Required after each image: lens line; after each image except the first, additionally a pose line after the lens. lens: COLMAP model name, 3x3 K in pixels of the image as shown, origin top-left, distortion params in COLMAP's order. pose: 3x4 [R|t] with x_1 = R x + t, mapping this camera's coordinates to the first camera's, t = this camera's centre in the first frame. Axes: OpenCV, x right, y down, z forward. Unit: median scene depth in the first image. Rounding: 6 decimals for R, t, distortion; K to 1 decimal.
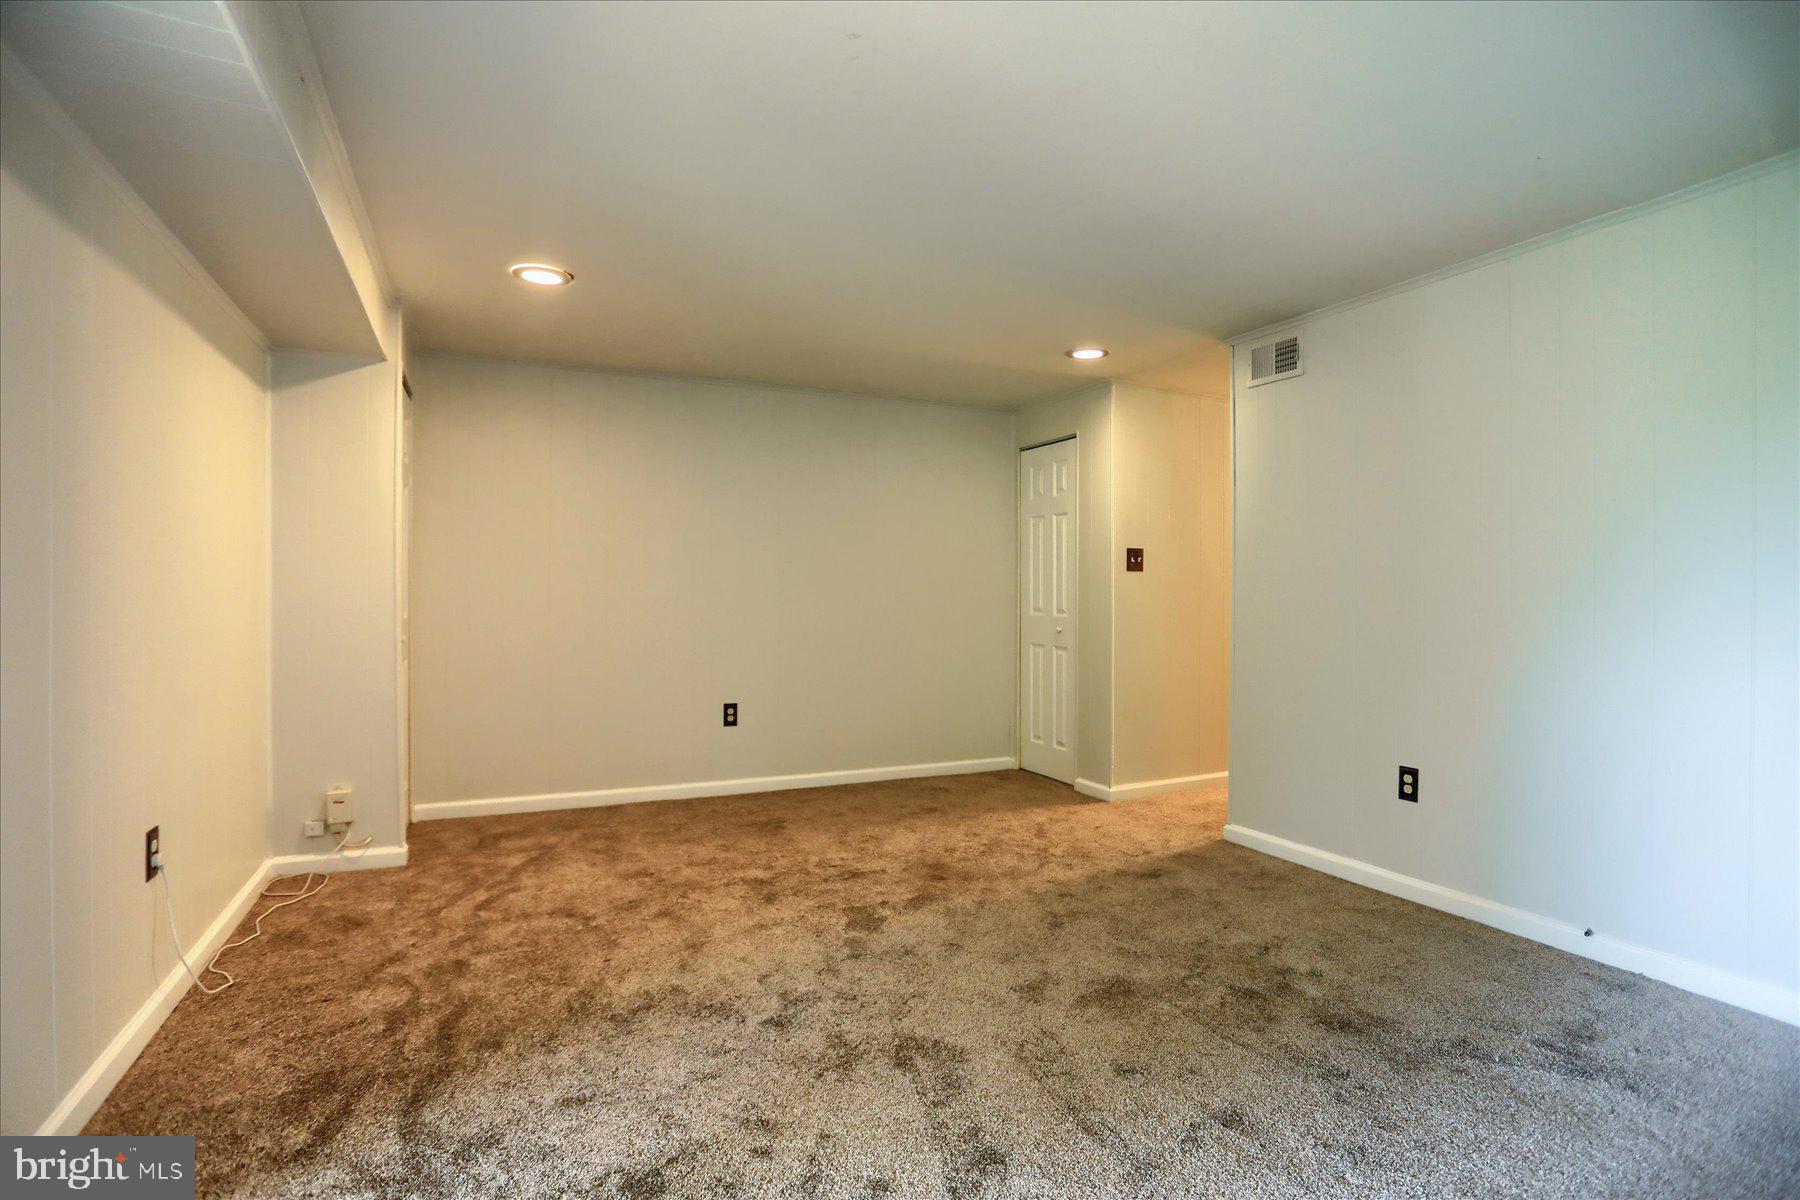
lens RADIAL K [[873.6, 0, 907.5], [0, 873.6, 596.4], [0, 0, 1]] dist [-0.073250, 0.026832]
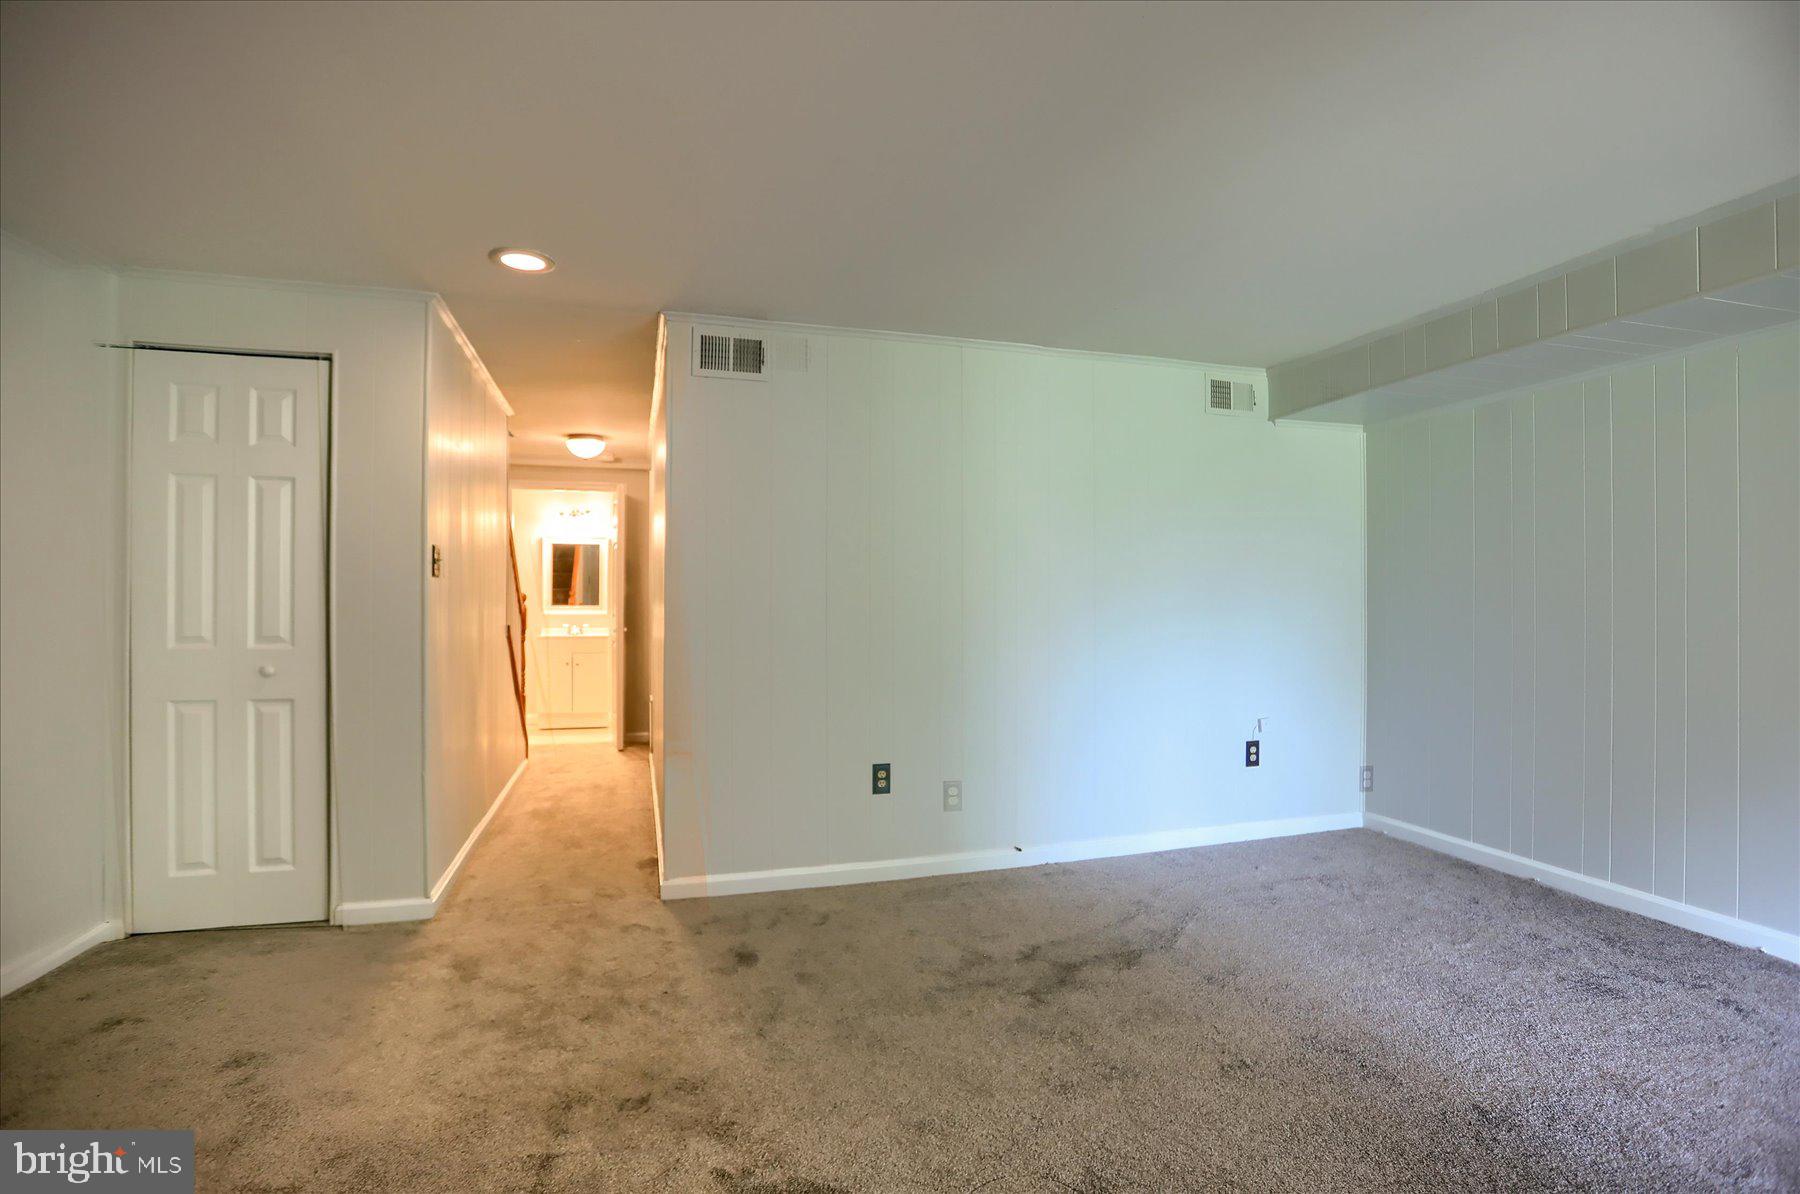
lens RADIAL K [[873.6, 0, 907.5], [0, 873.6, 593.4], [0, 0, 1]] dist [-0.073250, 0.026832]
pose [[0.152122, 0.006631, 0.988339, -0.447422], [0.002025, 0.999973, -0.007021, -0.012596], [-0.988360, 0.003070, 0.152105, 0.652491]]
